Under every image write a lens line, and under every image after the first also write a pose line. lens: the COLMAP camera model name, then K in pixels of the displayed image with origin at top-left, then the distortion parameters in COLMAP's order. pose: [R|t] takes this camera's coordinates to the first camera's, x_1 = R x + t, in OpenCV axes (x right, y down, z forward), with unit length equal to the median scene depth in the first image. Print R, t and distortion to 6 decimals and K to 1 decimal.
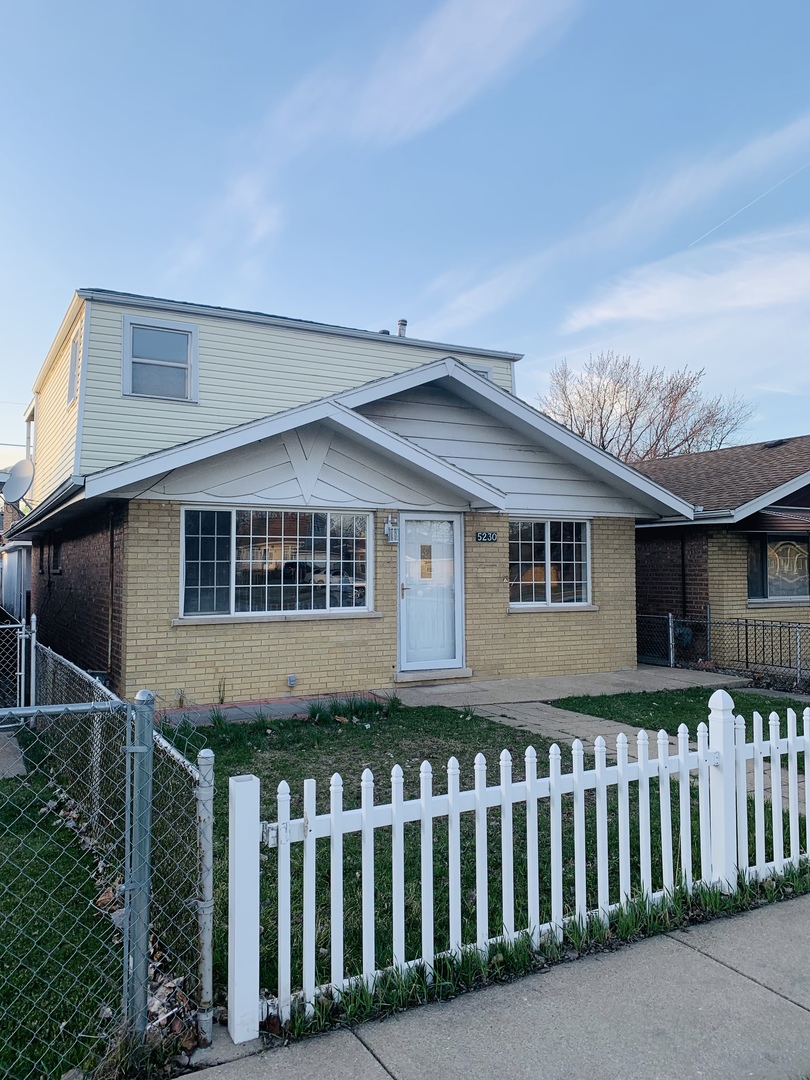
lens RADIAL K [[832.7, 0, 405.6], [0, 832.7, 542.5], [0, 0, 1]] dist [0.024864, -0.033163]
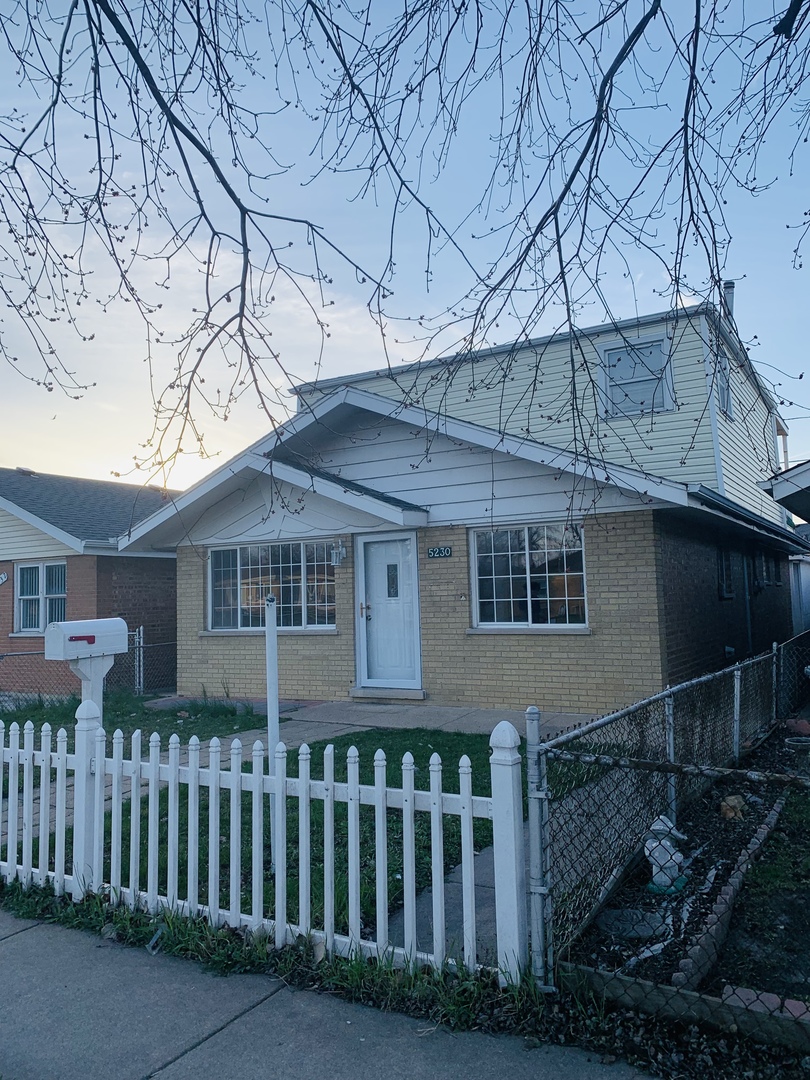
lens RADIAL K [[832.7, 0, 403.0], [0, 832.7, 535.0], [0, 0, 1]] dist [0.024864, -0.033163]
pose [[0.501478, -0.071104, -0.862244, 0.896718], [0.062989, 0.996973, -0.045580, 0.014276], [0.862874, -0.031455, 0.504439, 0.496610]]
